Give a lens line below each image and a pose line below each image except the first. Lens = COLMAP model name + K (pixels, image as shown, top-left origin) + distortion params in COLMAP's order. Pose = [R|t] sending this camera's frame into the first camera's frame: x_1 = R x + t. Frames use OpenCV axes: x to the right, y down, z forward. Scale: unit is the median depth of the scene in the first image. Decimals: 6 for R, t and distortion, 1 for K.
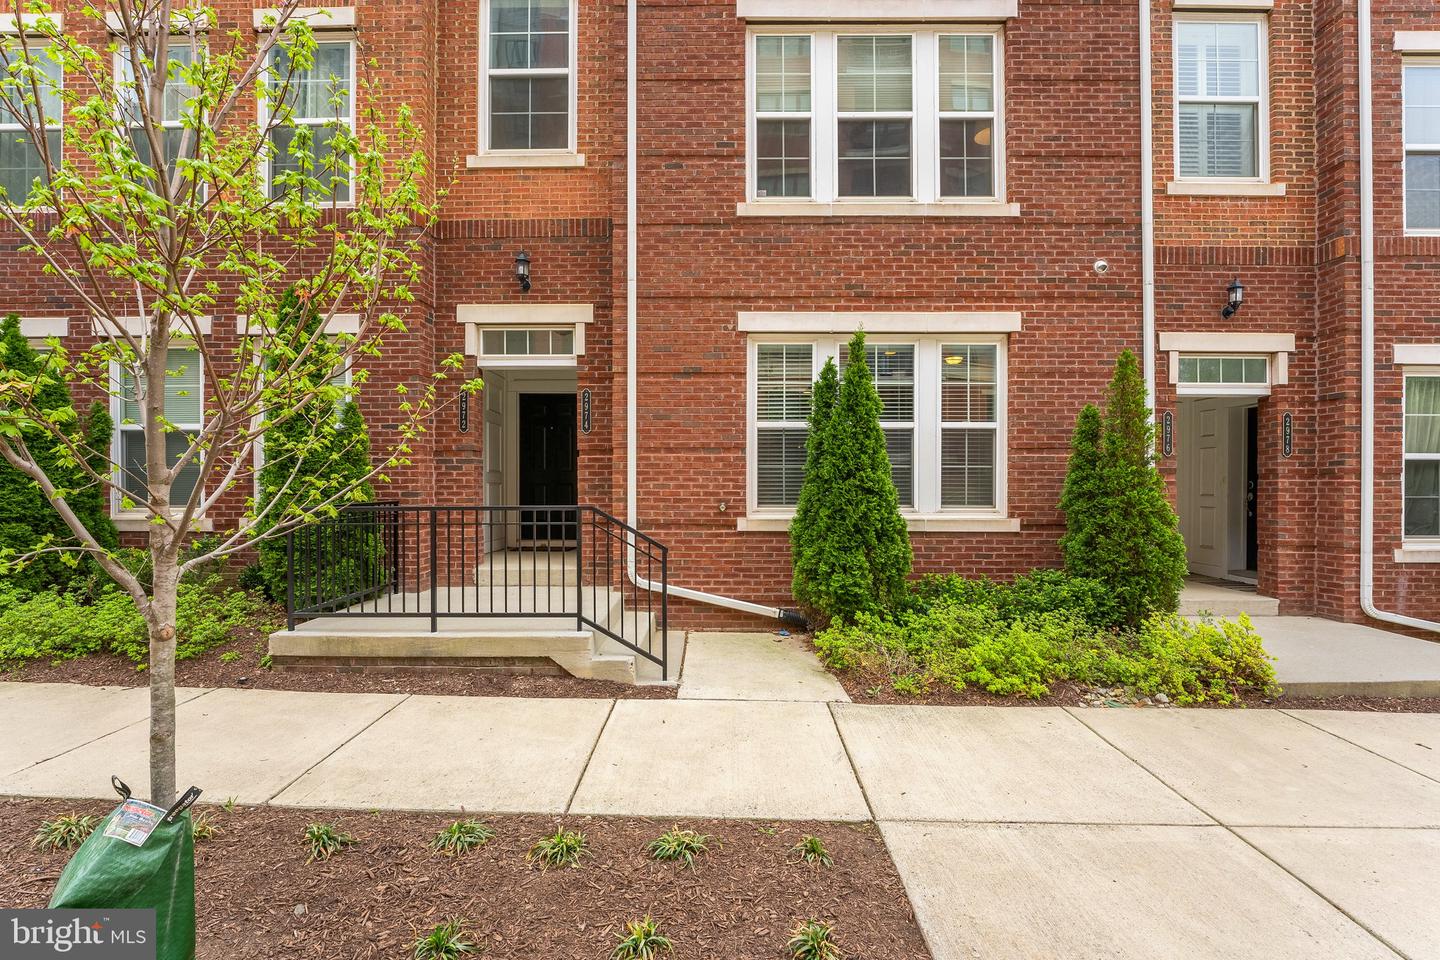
lens RADIAL K [[646.7, 0, 708.7], [0, 646.7, 387.8], [0, 0, 1]] dist [0.000900, -0.001366]
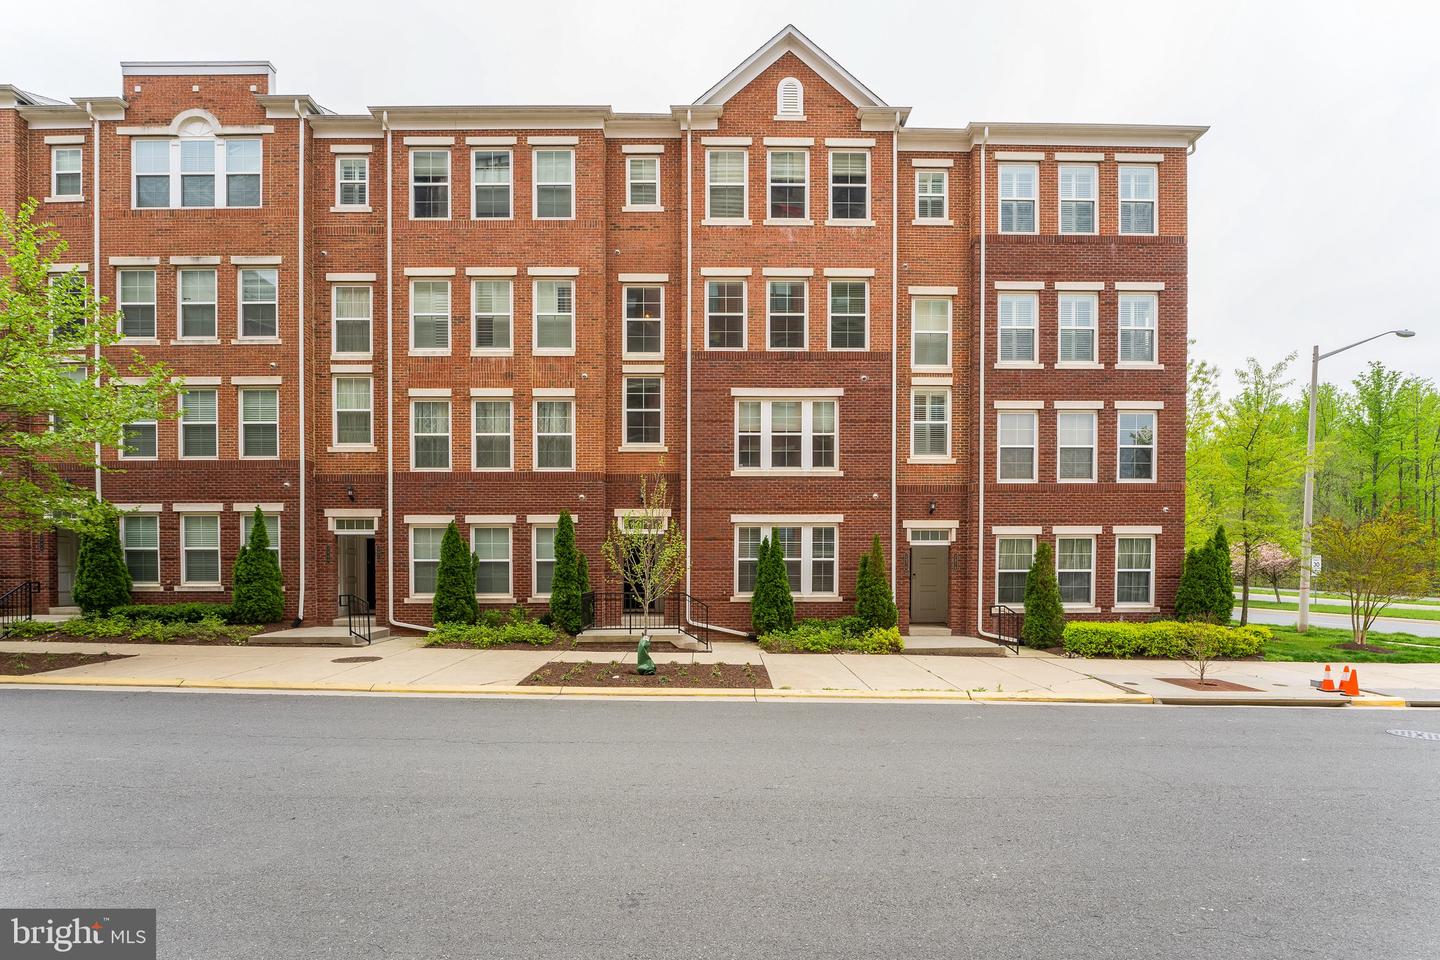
lens RADIAL K [[646.7, 0, 721.5], [0, 646.7, 482.2], [0, 0, 1]] dist [0.000900, -0.001366]
pose [[0.999174, 0.002266, 0.040563, -0.091515], [-0.002832, 0.999899, 0.013894, -0.272729], [-0.040528, -0.013998, 0.999080, -1.469745]]
